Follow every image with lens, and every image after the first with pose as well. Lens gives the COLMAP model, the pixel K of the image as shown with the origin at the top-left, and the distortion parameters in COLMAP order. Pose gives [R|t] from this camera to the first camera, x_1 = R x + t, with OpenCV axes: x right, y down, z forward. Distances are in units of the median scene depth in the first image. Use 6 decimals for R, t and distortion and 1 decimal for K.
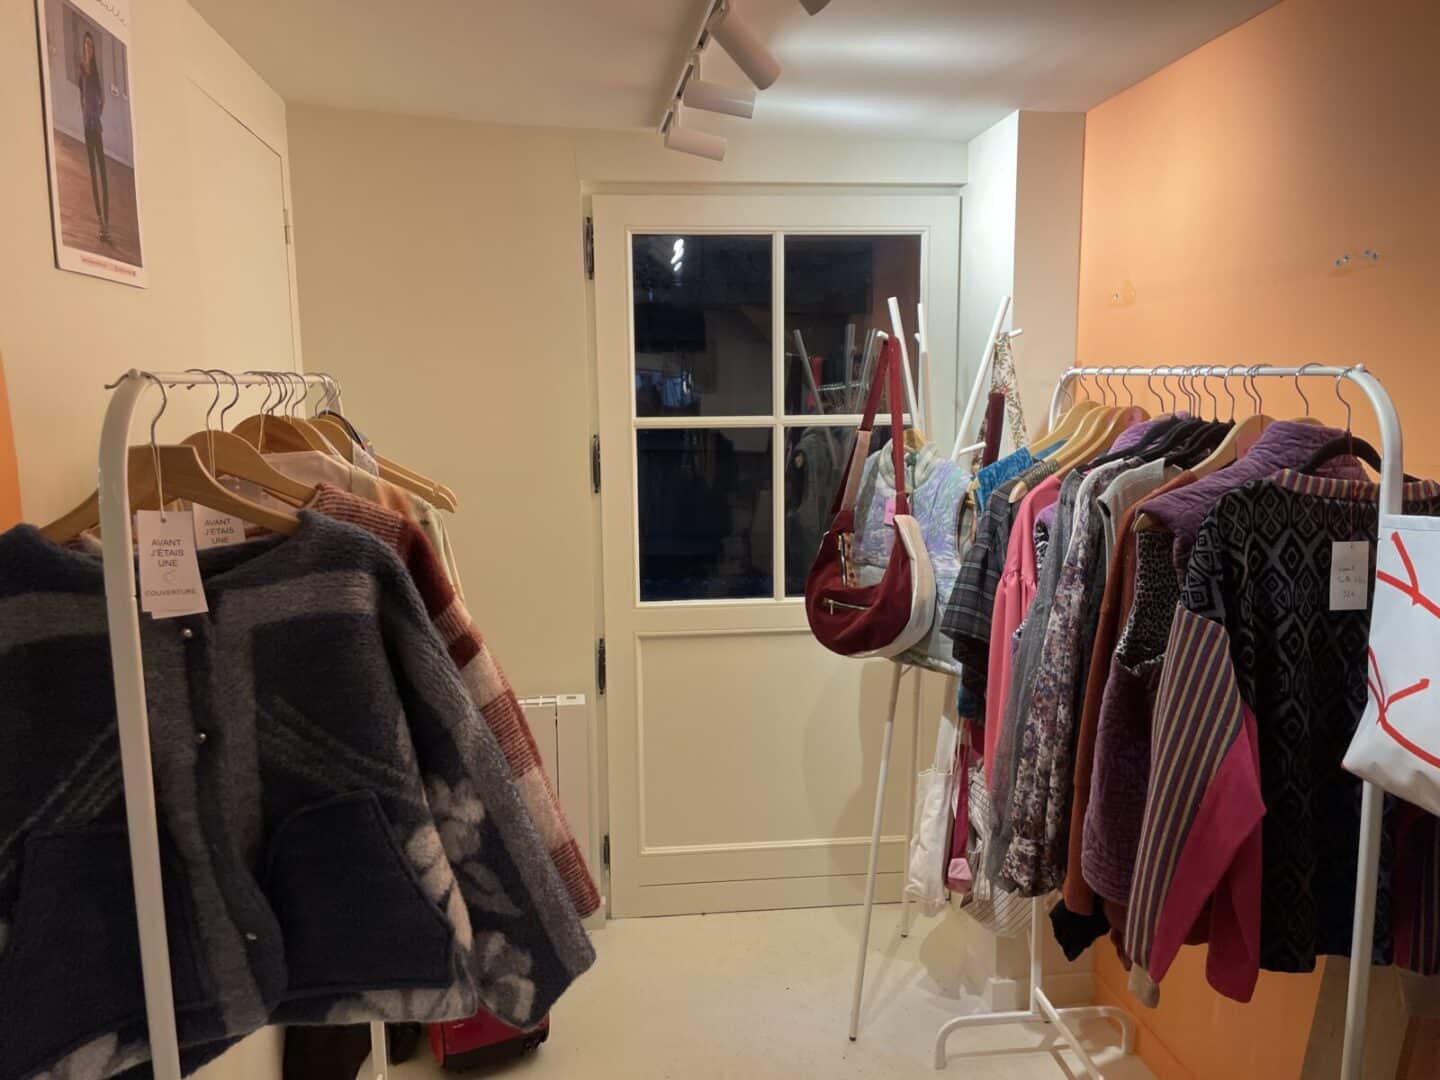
lens RADIAL K [[1084.6, 0, 721.6], [0, 1084.6, 540.5], [0, 0, 1]] dist [0.006574, 0.001377]
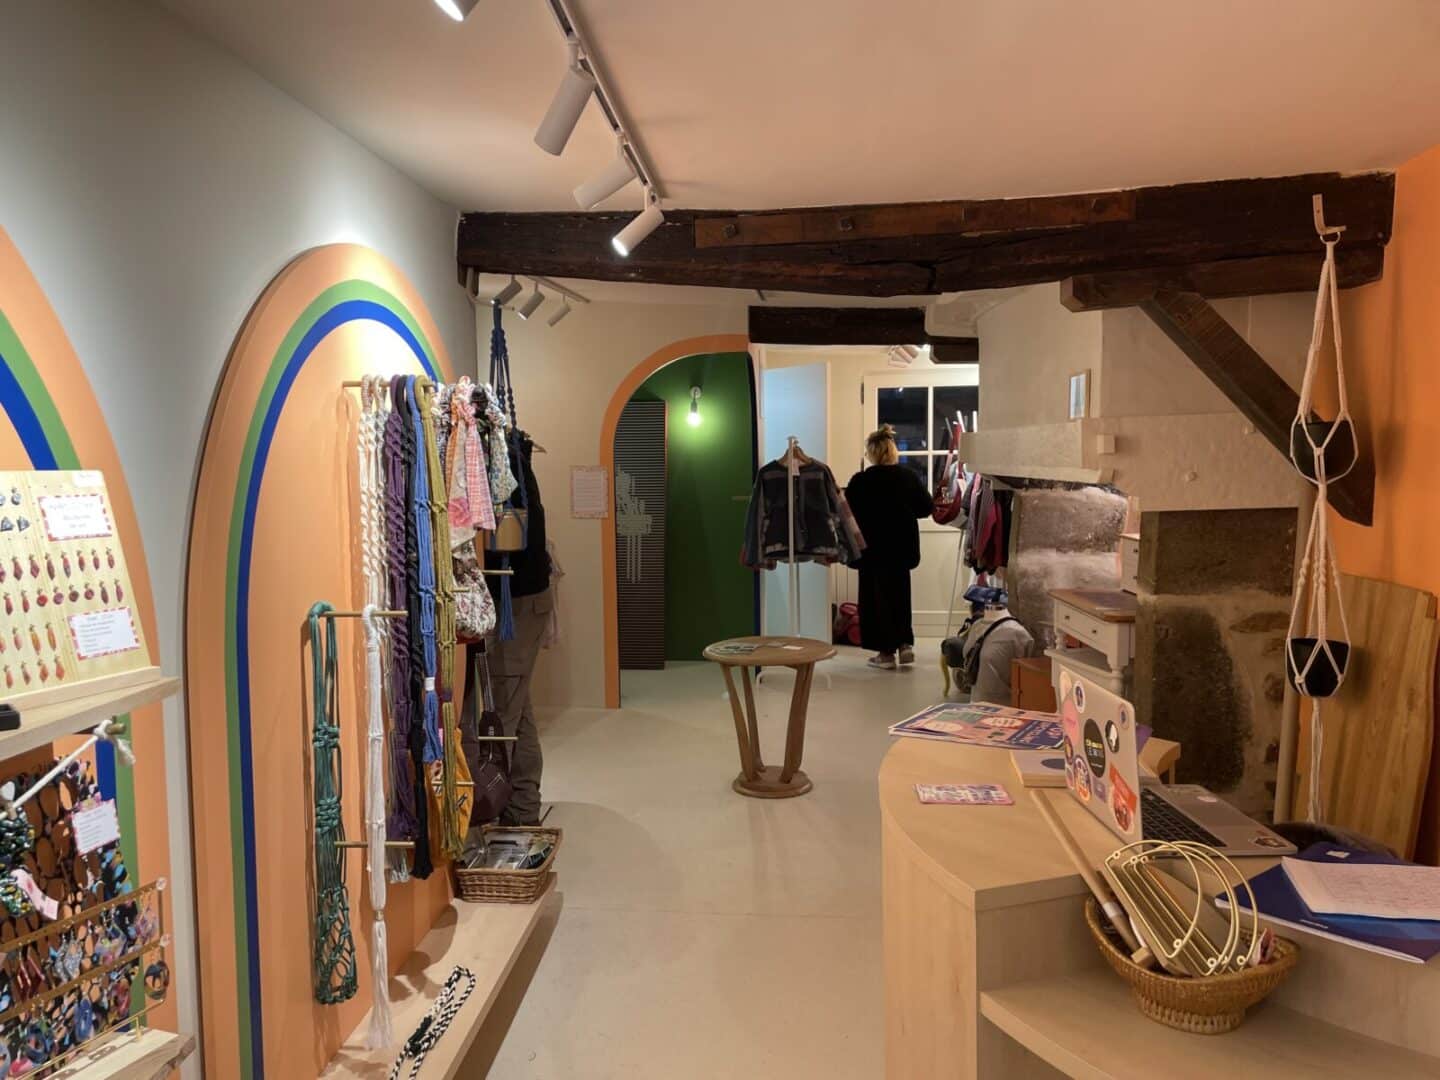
lens RADIAL K [[1084.6, 0, 719.4], [0, 1084.6, 541.4], [0, 0, 1]] dist [0.006574, 0.001377]
pose [[0.969190, 0.011862, -0.246029, 0.348187], [-0.025494, 0.998306, -0.052297, 0.440784], [0.244992, 0.056958, 0.967851, -2.898644]]
